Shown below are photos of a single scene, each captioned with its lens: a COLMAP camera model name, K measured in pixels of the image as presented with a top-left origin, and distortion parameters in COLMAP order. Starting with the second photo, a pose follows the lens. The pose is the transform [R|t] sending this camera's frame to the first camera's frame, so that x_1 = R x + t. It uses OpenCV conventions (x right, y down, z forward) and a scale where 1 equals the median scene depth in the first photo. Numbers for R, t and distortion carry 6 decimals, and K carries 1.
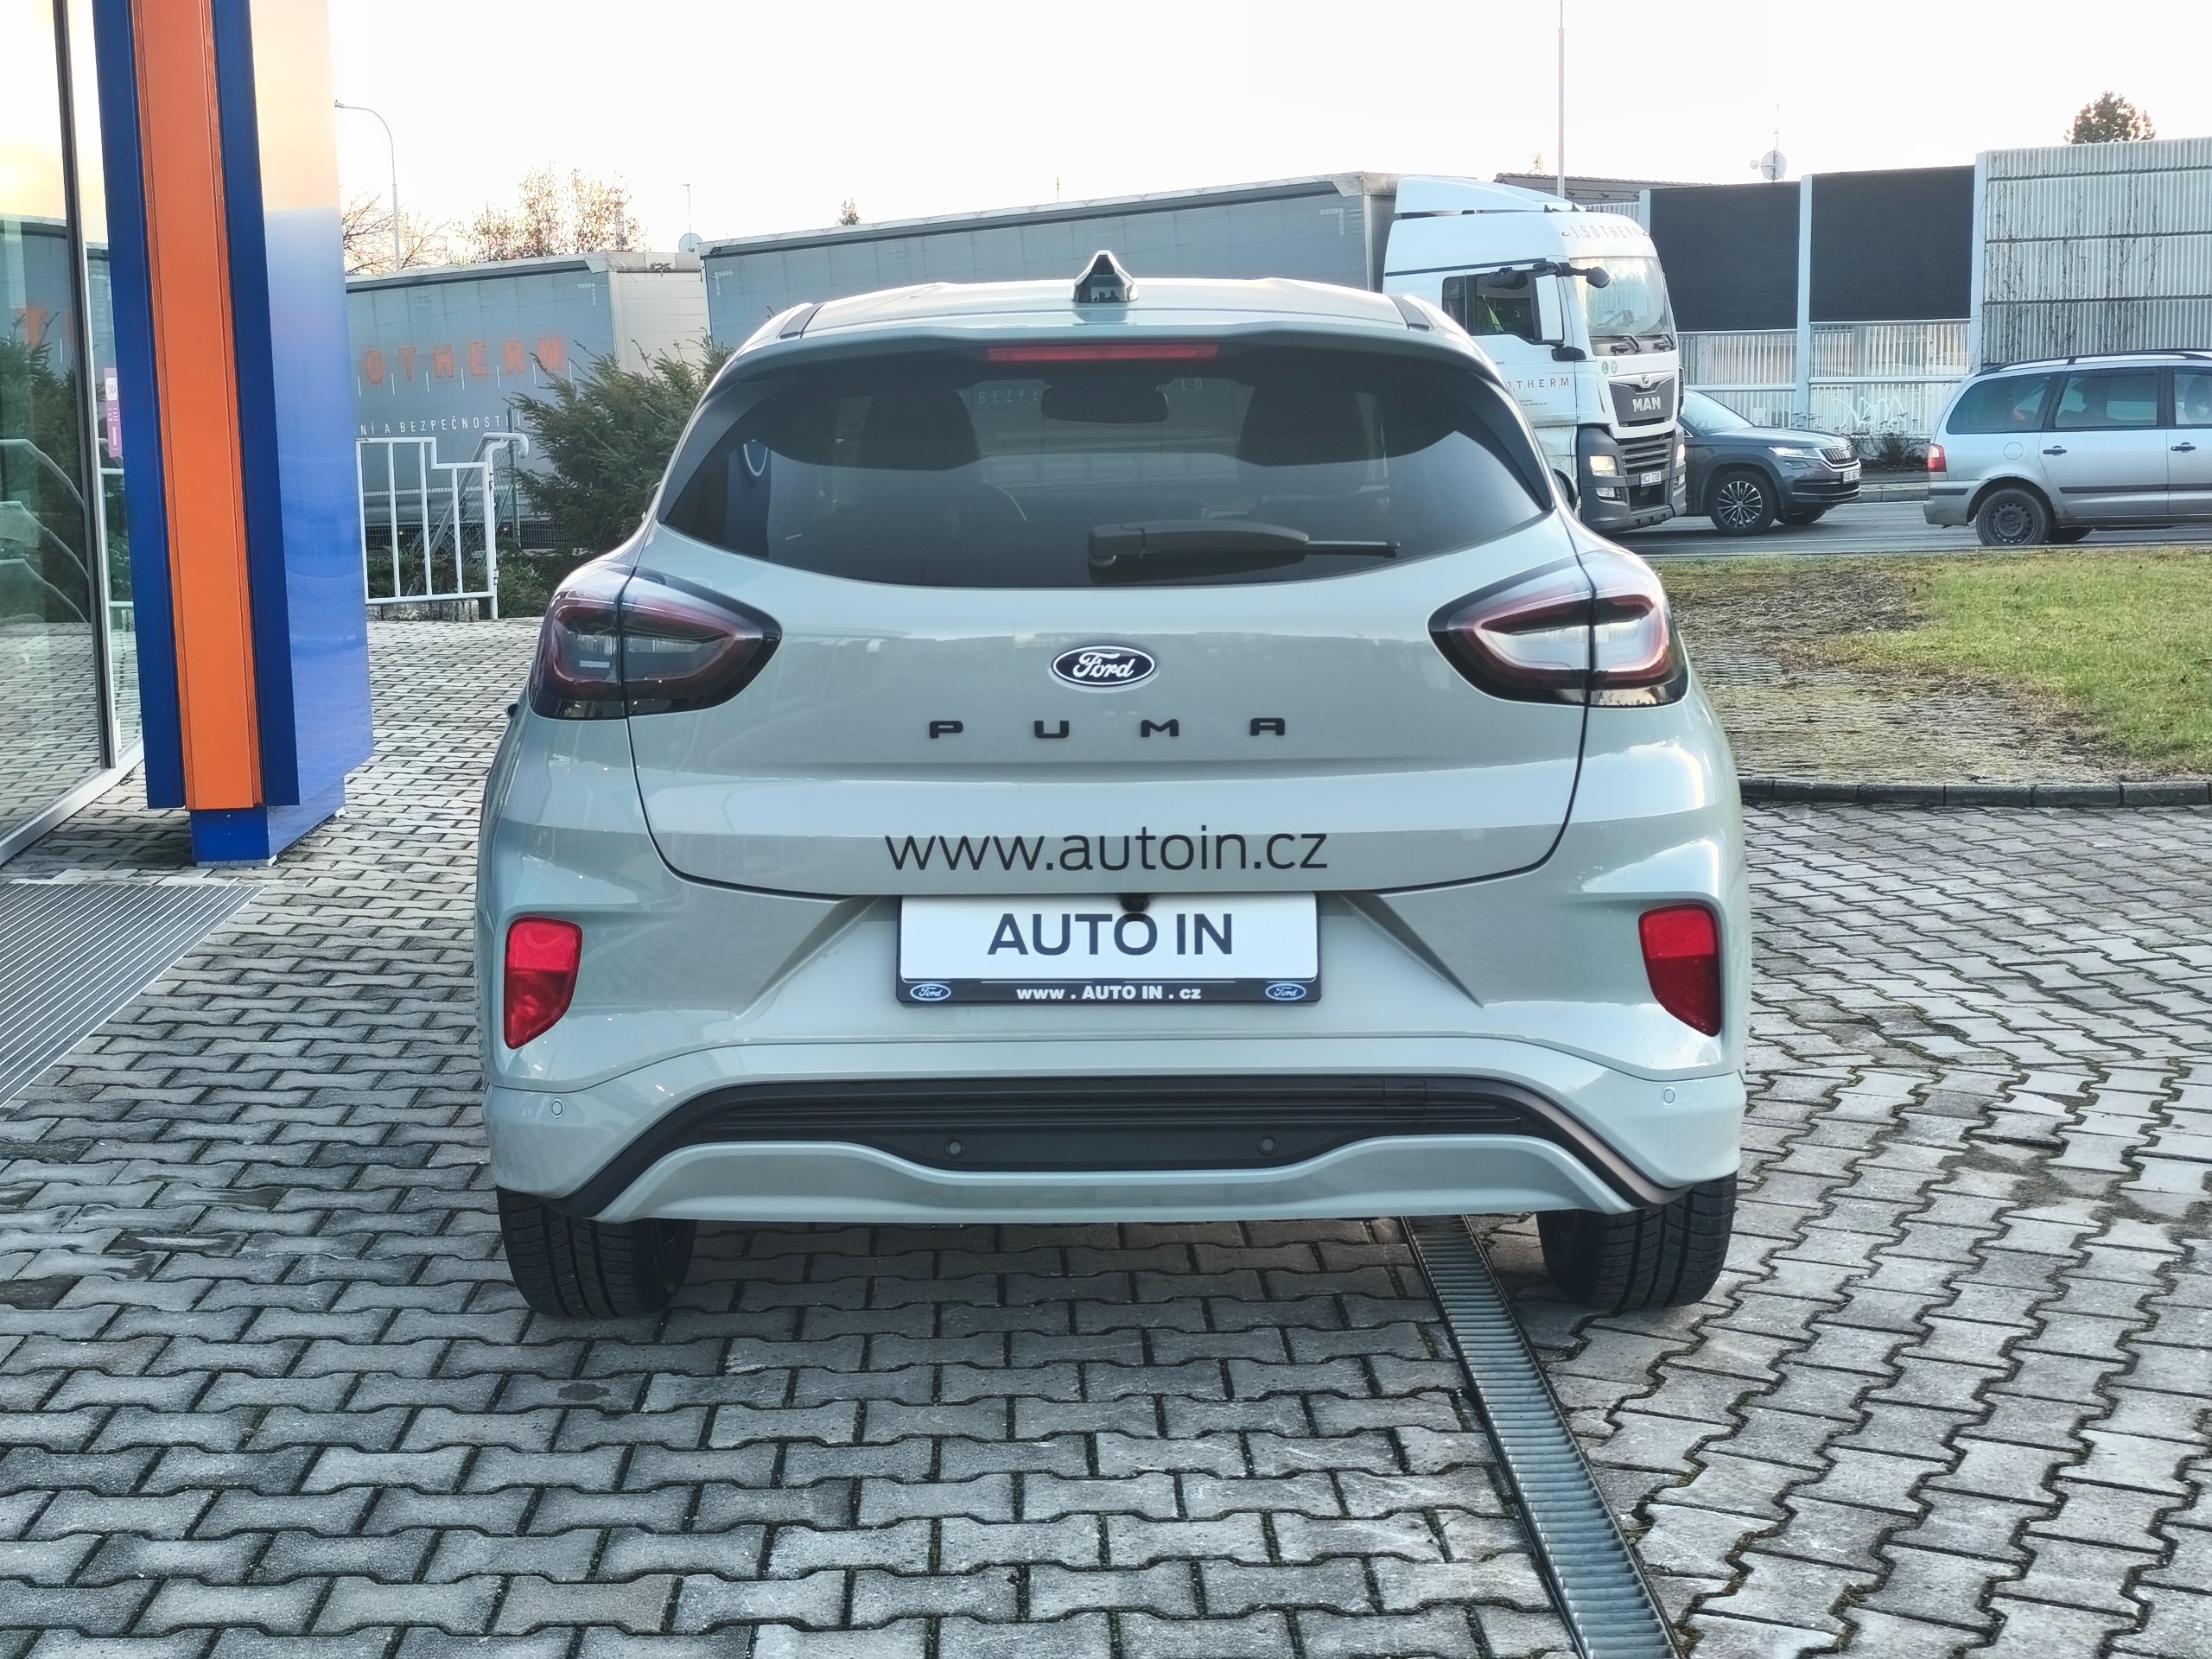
lens RADIAL K [[2995.9, 0, 1106.9], [0, 2995.9, 785.4], [0, 0, 1]] dist [0.054612, 0.000000]
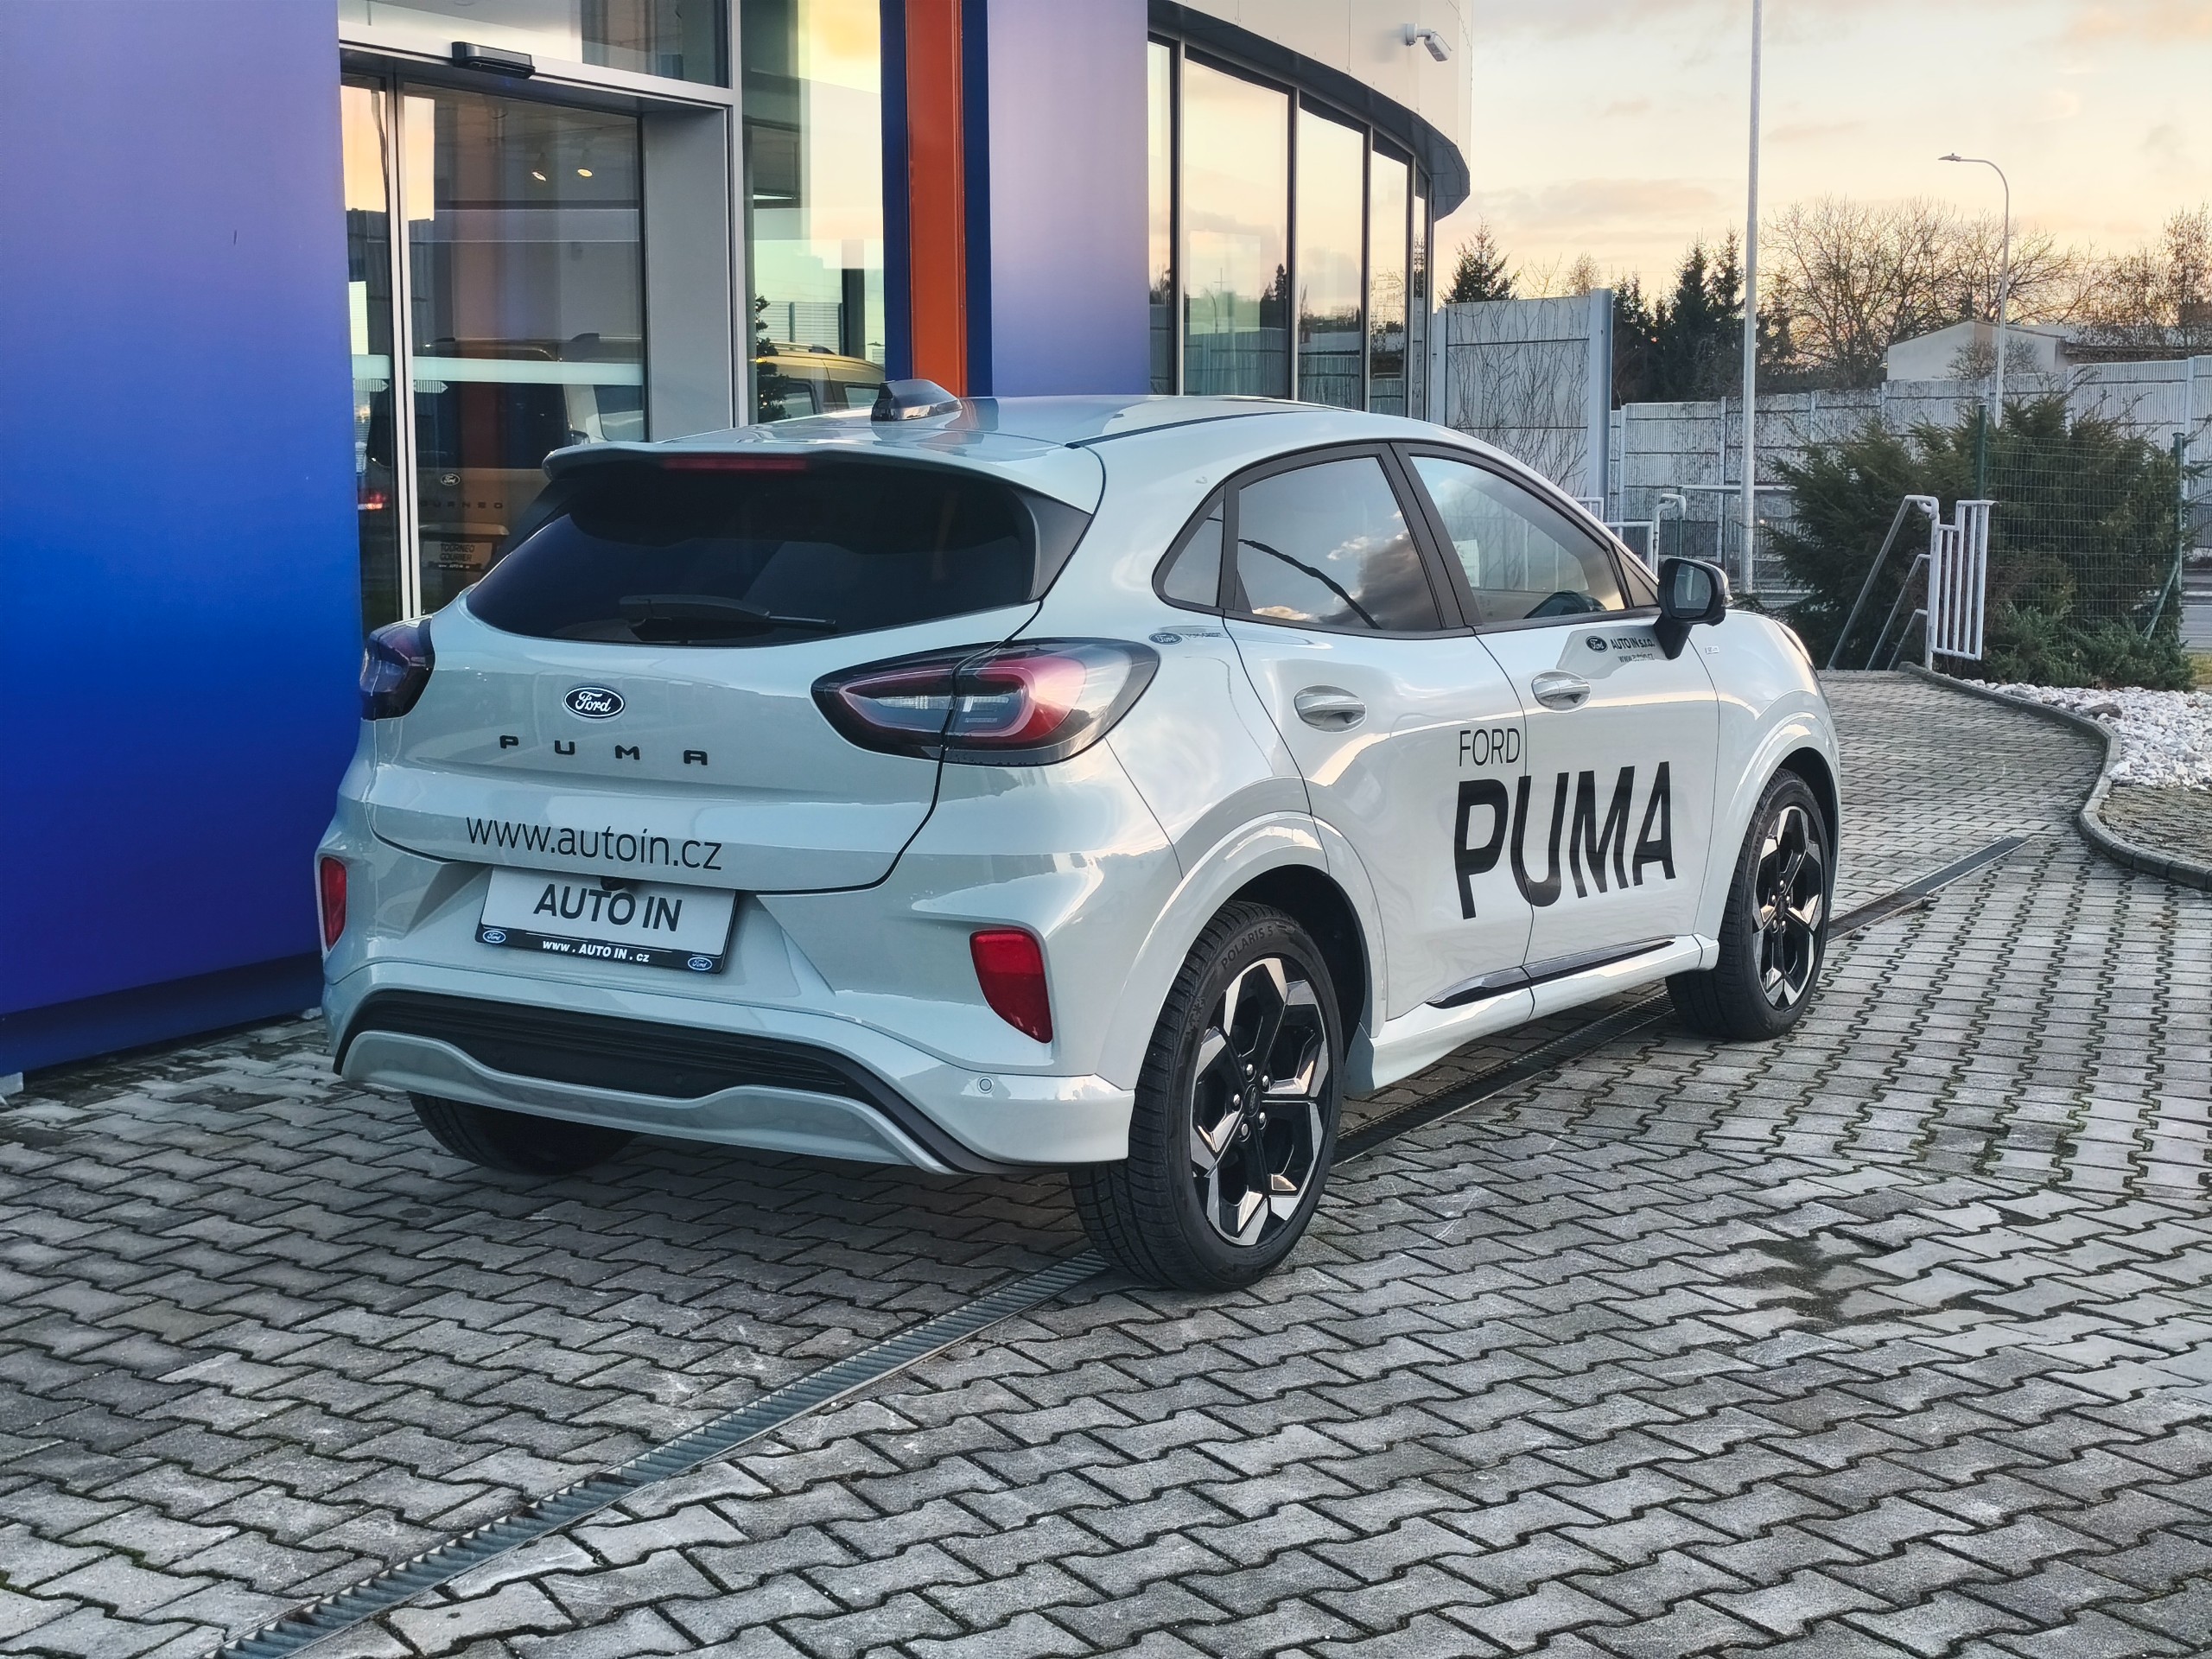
lens RADIAL K [[2995.9, 0, 1109.6], [0, 2995.9, 830.8], [0, 0, 1]] dist [0.054612, 0.000000]
pose [[0.853095, 0.082619, -0.515173, 0.868263], [-0.083021, 0.996298, 0.022301, -0.031431], [0.515109, 0.023745, 0.856796, -0.016848]]
